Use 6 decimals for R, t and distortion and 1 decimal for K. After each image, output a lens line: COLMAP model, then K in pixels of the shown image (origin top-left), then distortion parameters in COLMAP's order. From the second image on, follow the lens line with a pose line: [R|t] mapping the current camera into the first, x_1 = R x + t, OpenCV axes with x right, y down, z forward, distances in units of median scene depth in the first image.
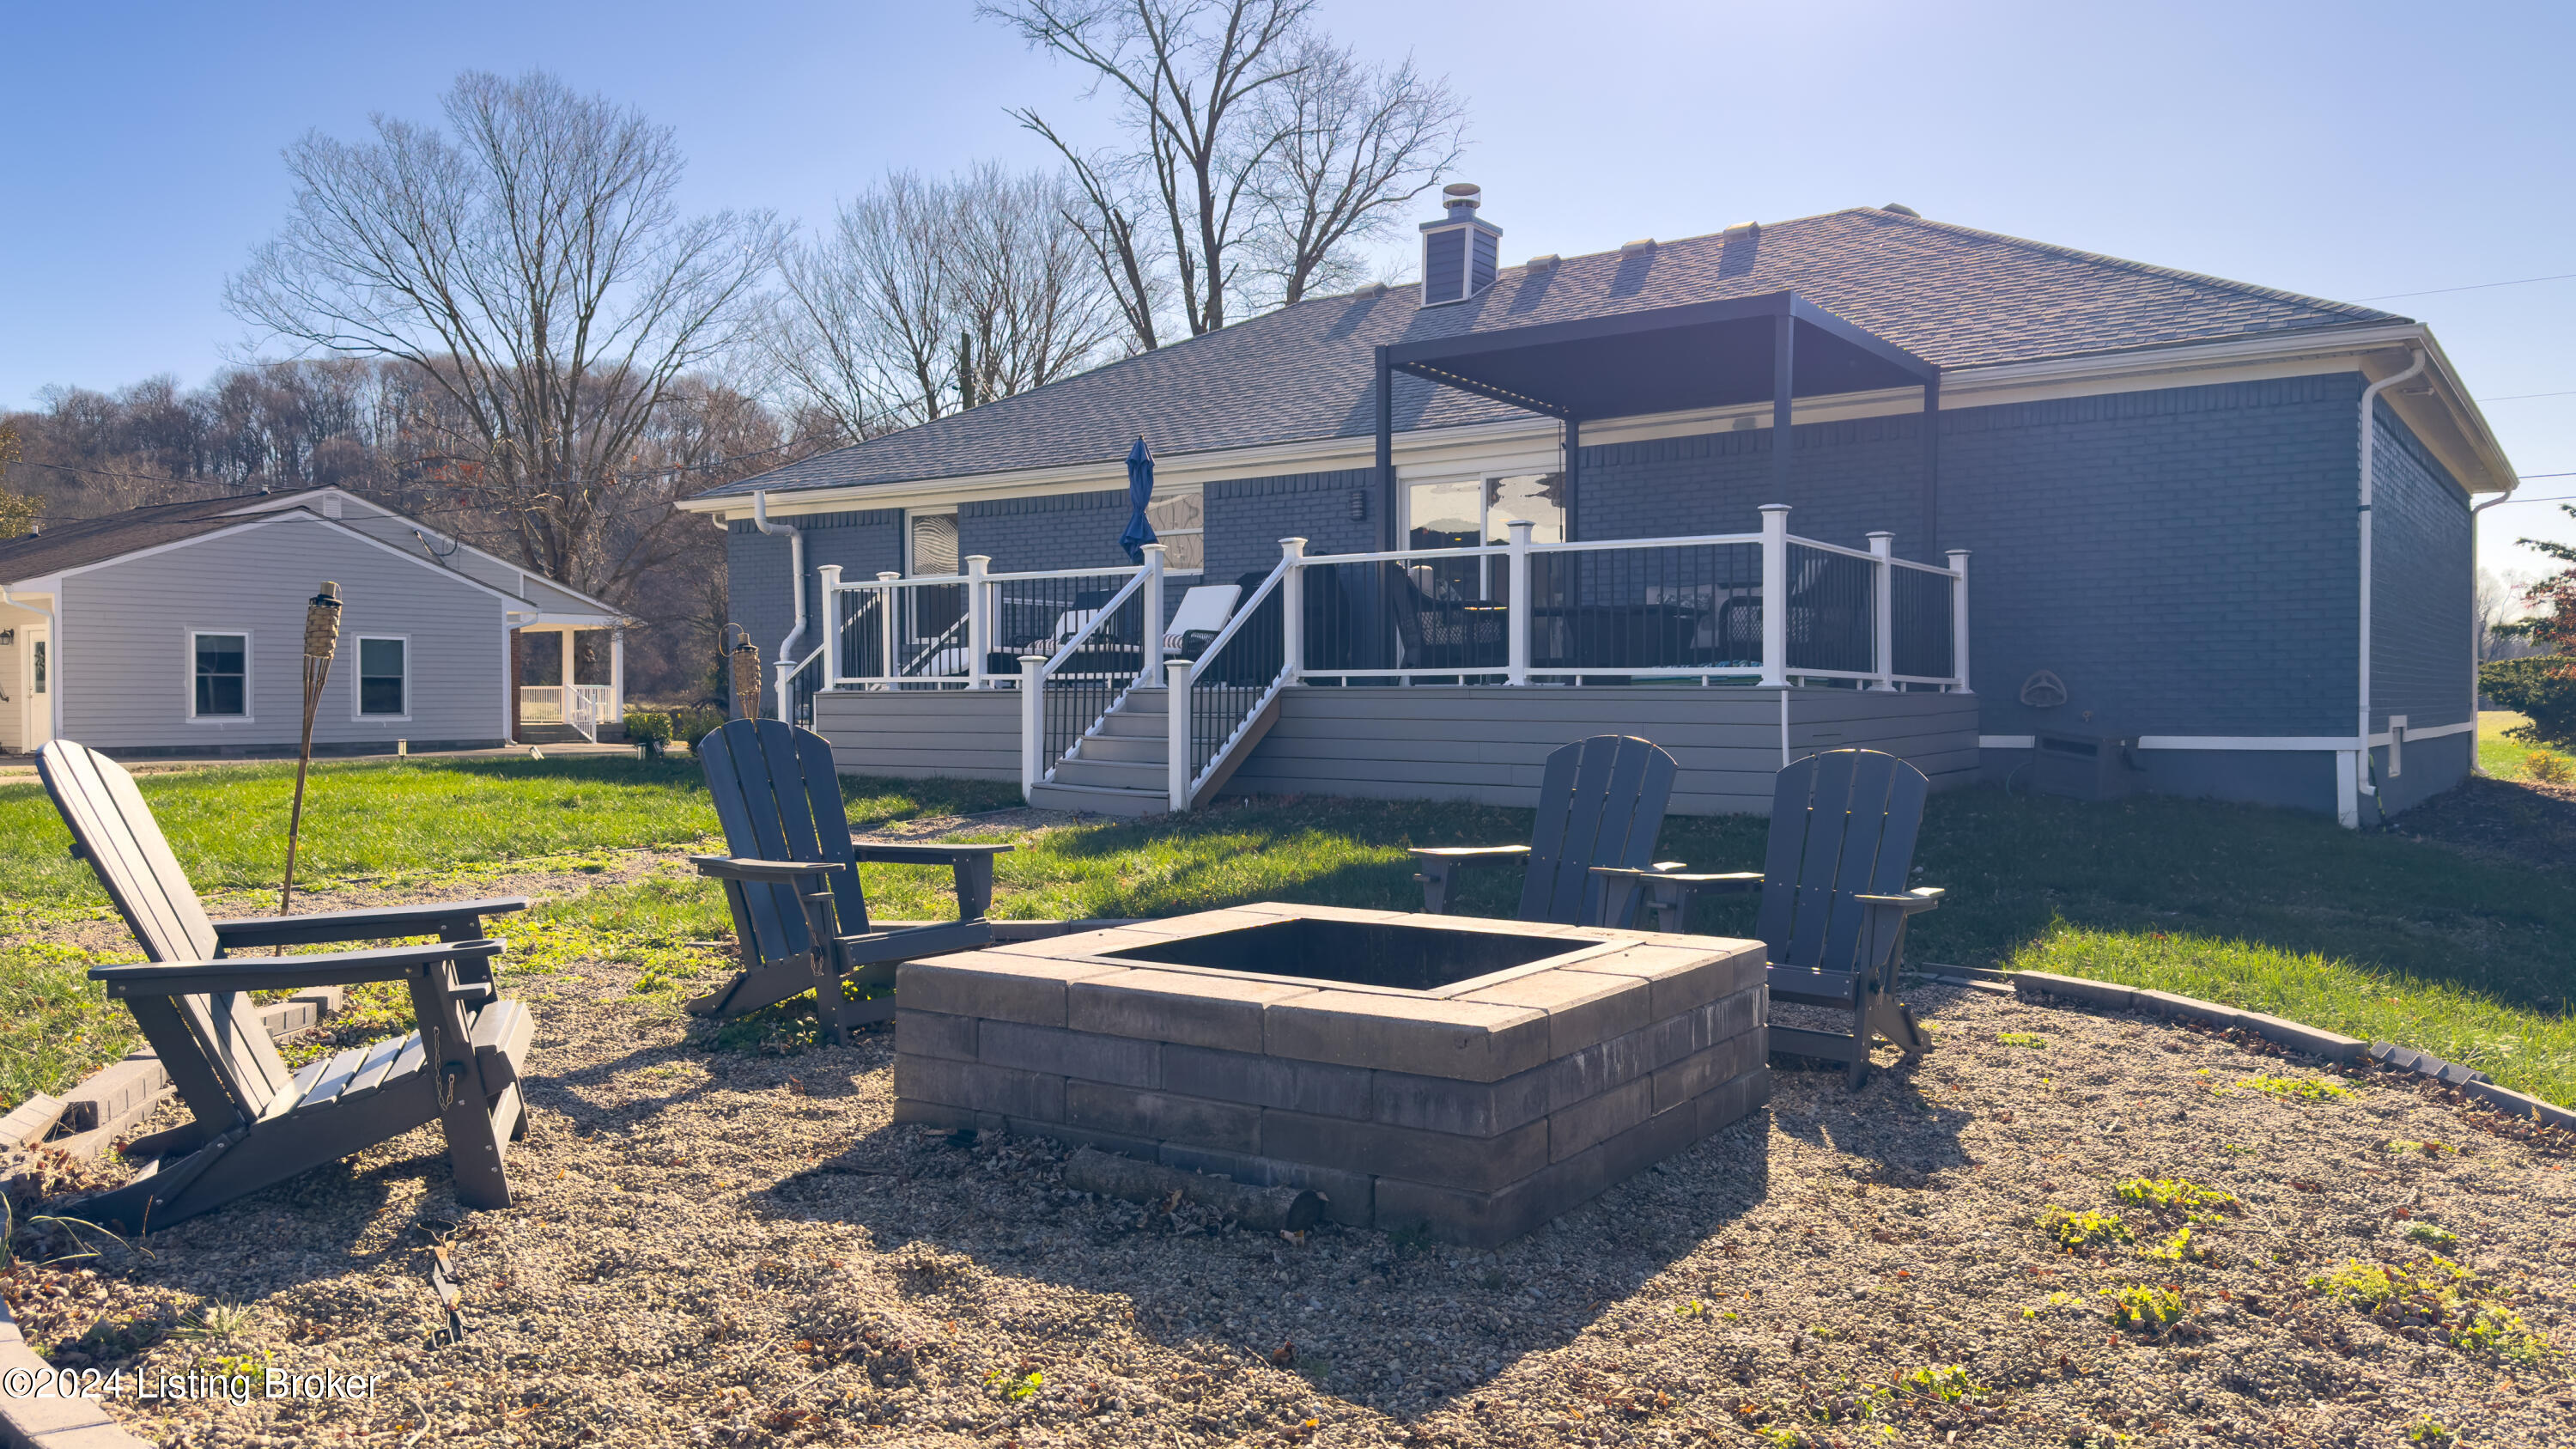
lens RADIAL K [[1875.4, 0, 1288.0], [0, 1875.4, 724.5], [0, 0, 1]] dist [-0.000890, -0.001296]
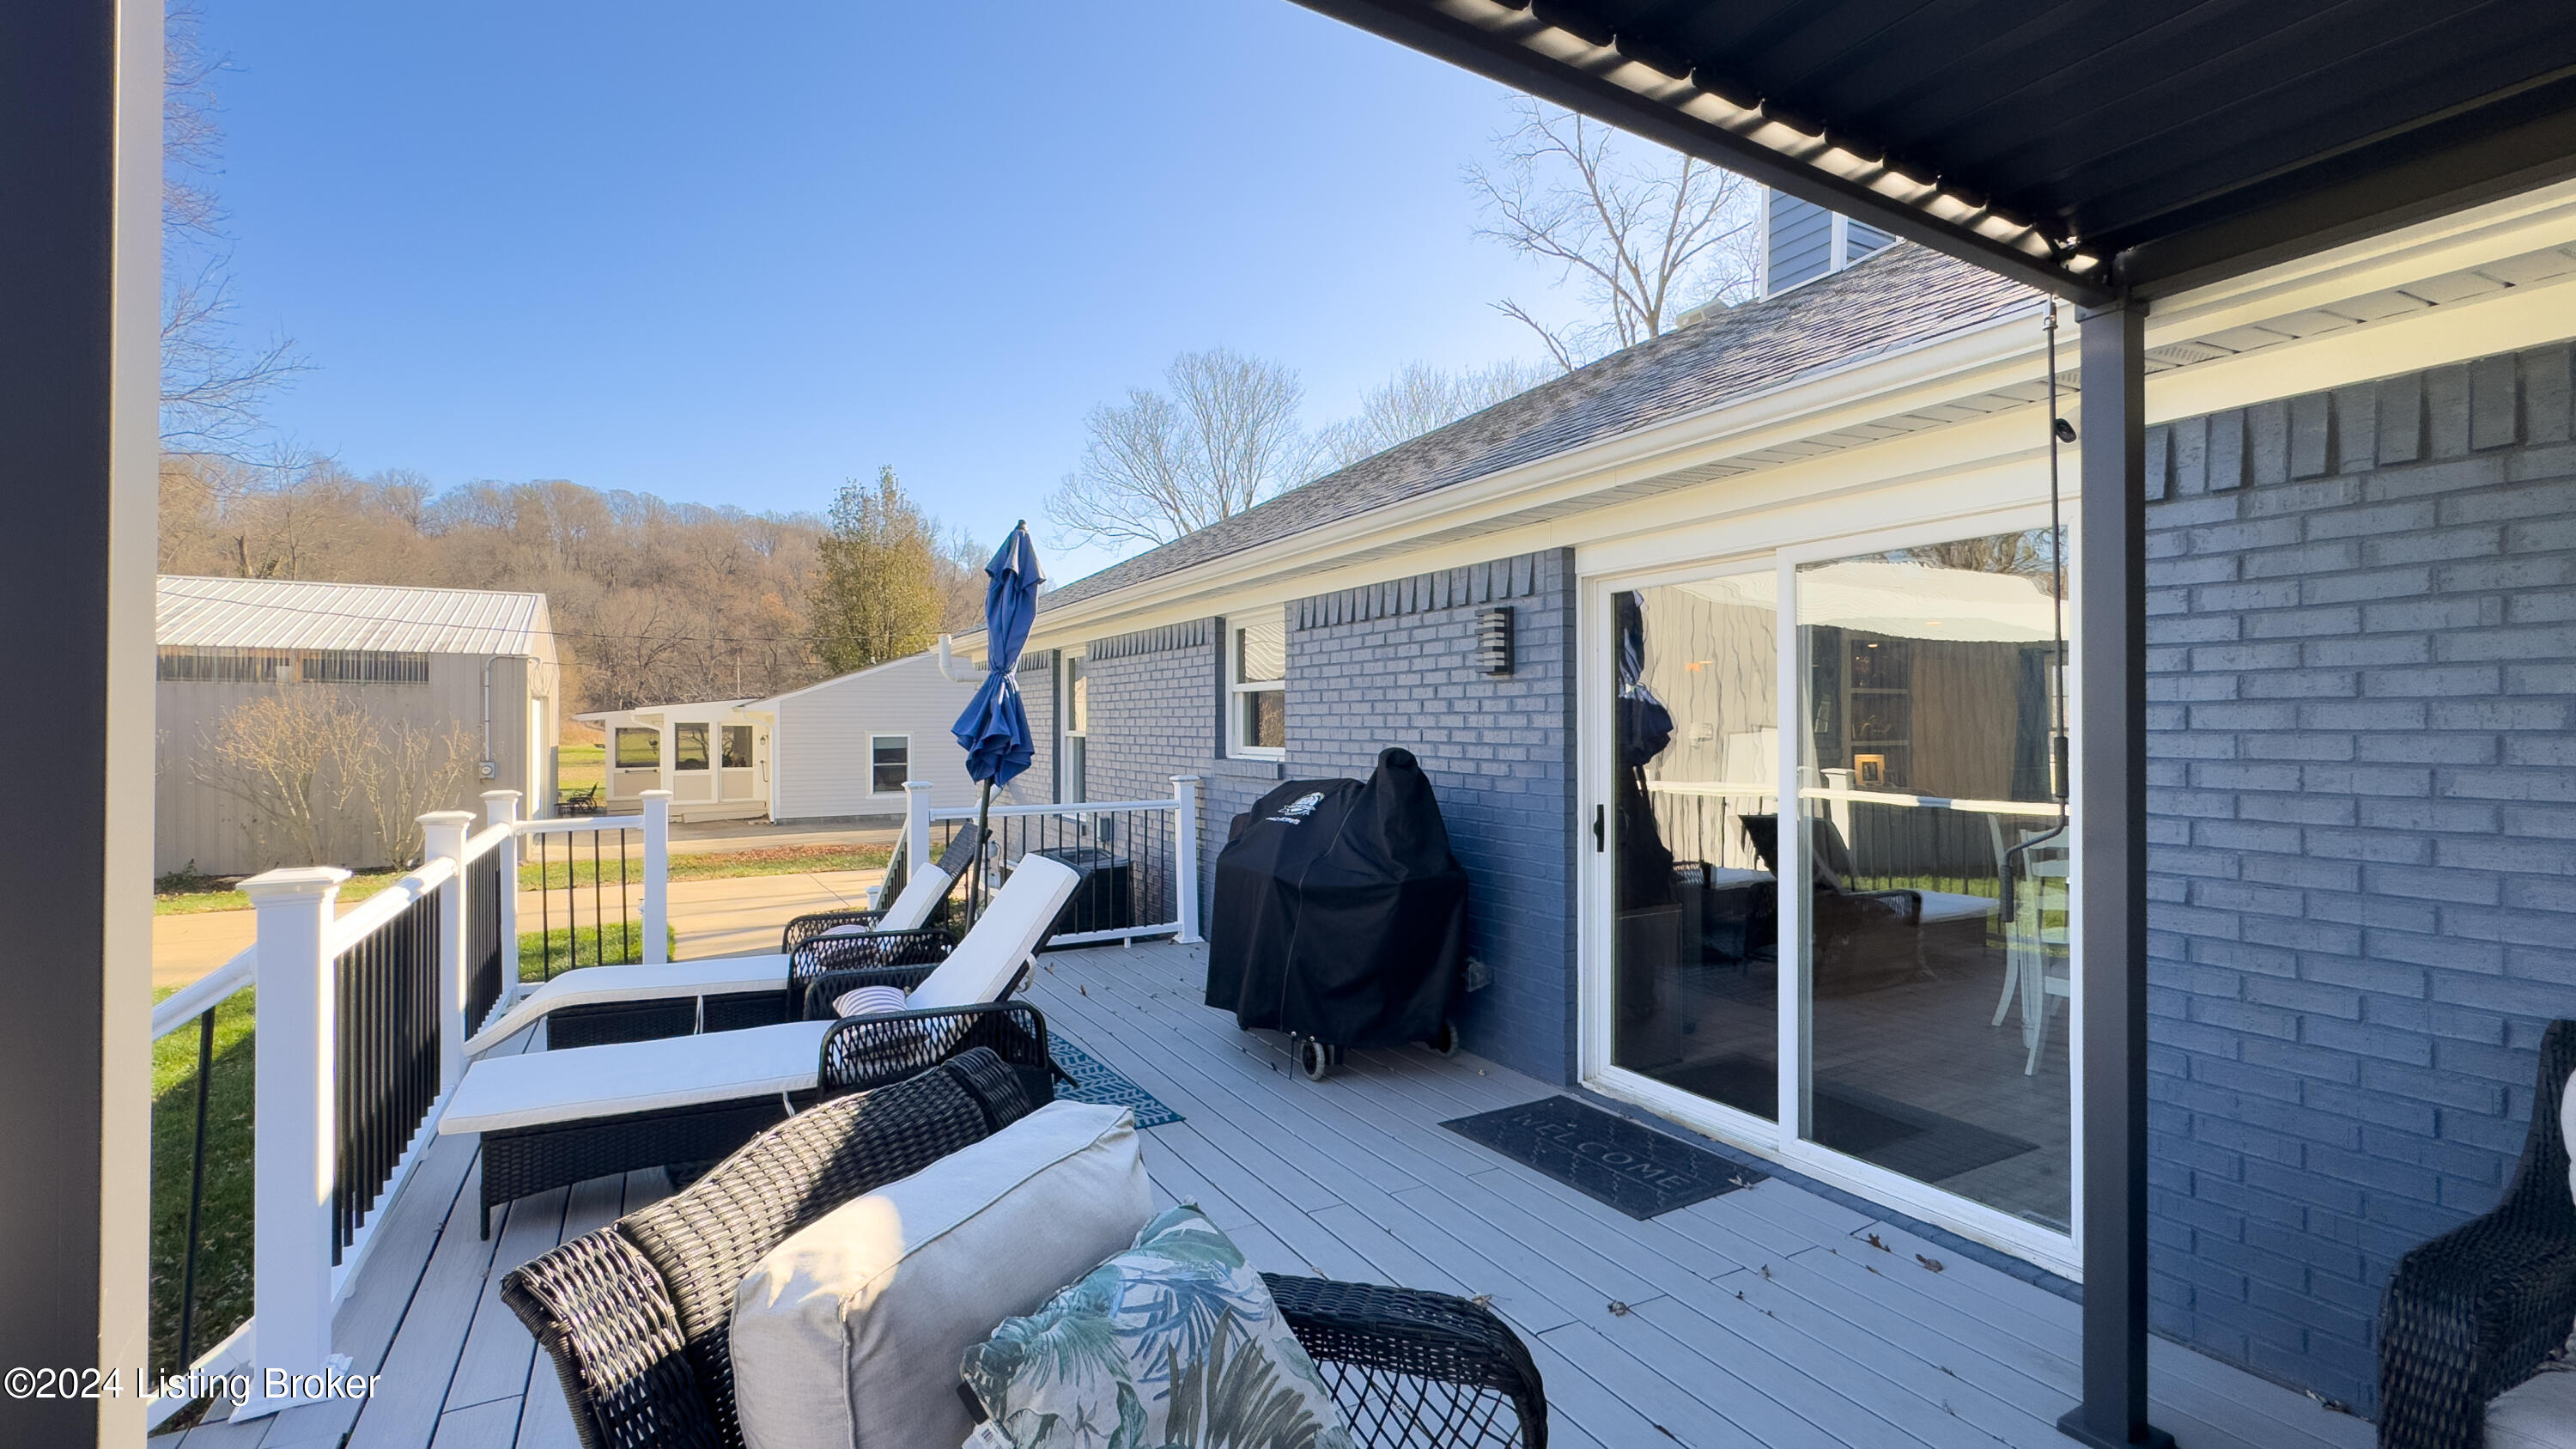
lens RADIAL K [[1101.4, 0, 1255.0], [0, 1101.4, 727.2], [0, 0, 1]] dist [-0.002123, -0.000096]
pose [[0.897008, -0.003071, -0.442004, 0.034813], [-0.001189, 0.999955, -0.009360, -0.032205], [0.442013, 0.008921, 0.896964, 0.253760]]
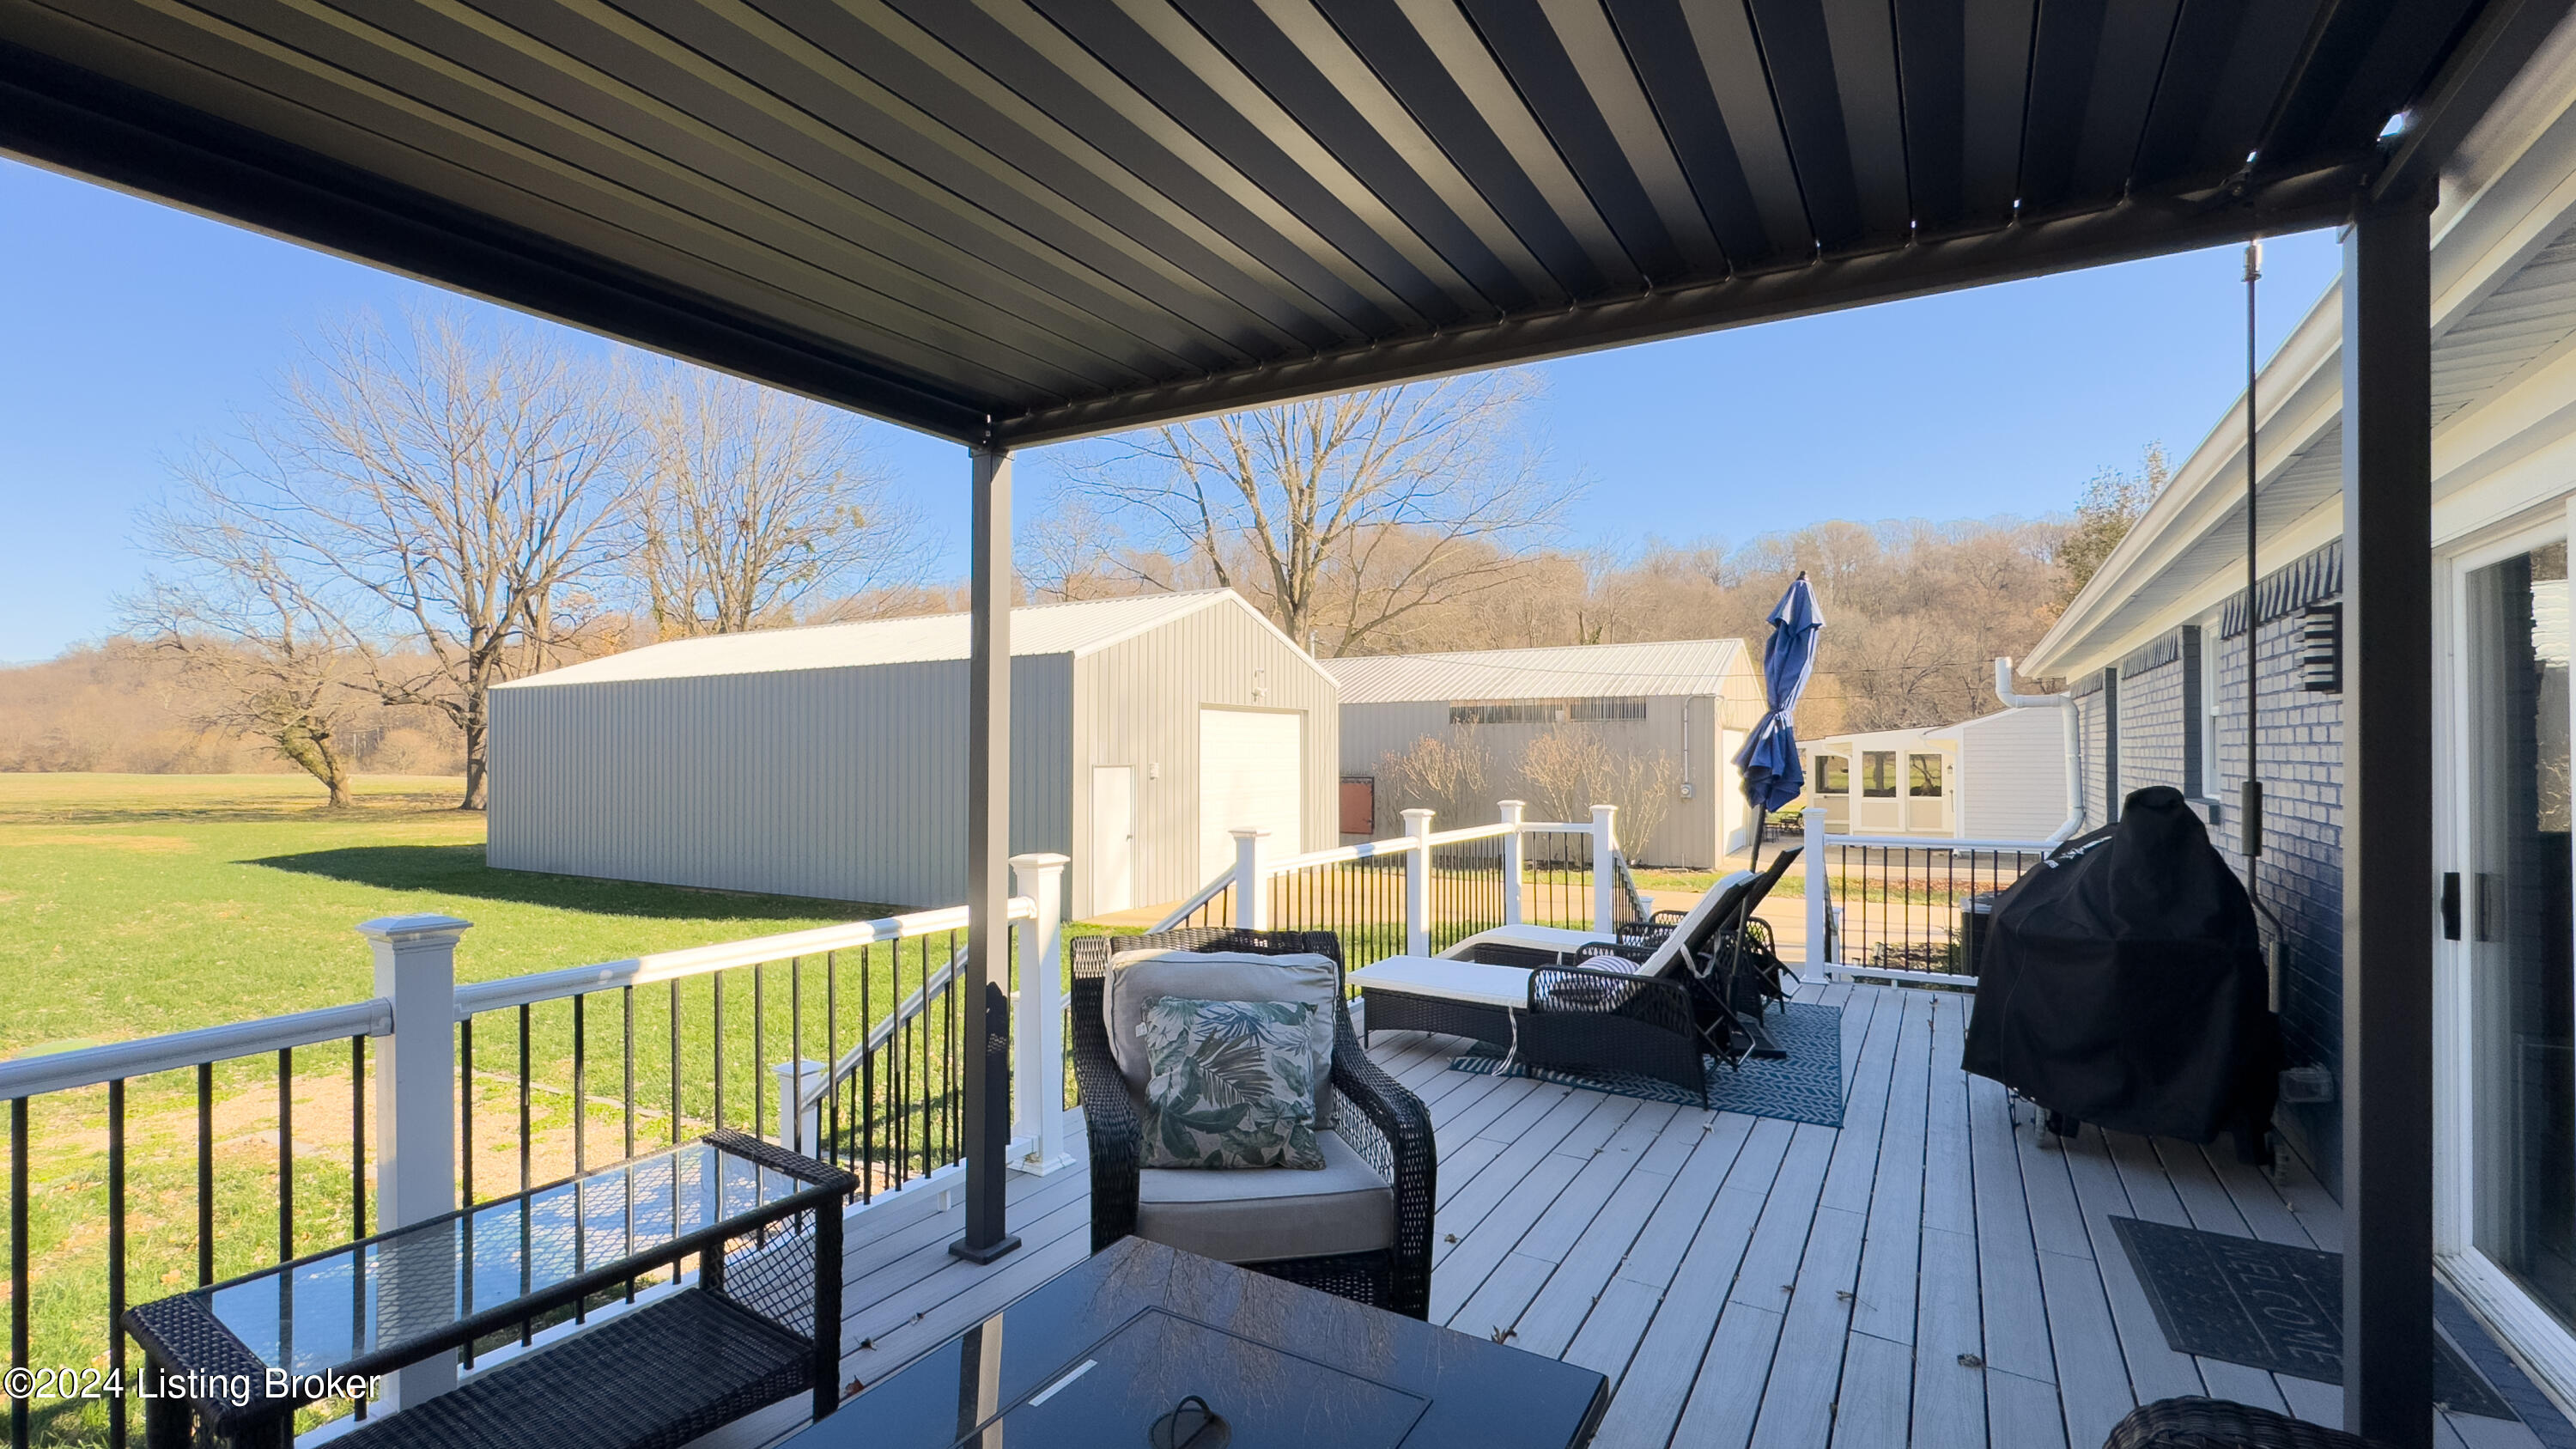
lens RADIAL K [[1101.4, 0, 1255.0], [0, 1101.4, 727.2], [0, 0, 1]] dist [-0.002123, -0.000096]
pose [[0.058336, -0.027637, -0.997914, 0.078156], [-0.008666, 0.999565, -0.028189, -0.032746], [0.998259, 0.010292, 0.058071, 0.272723]]
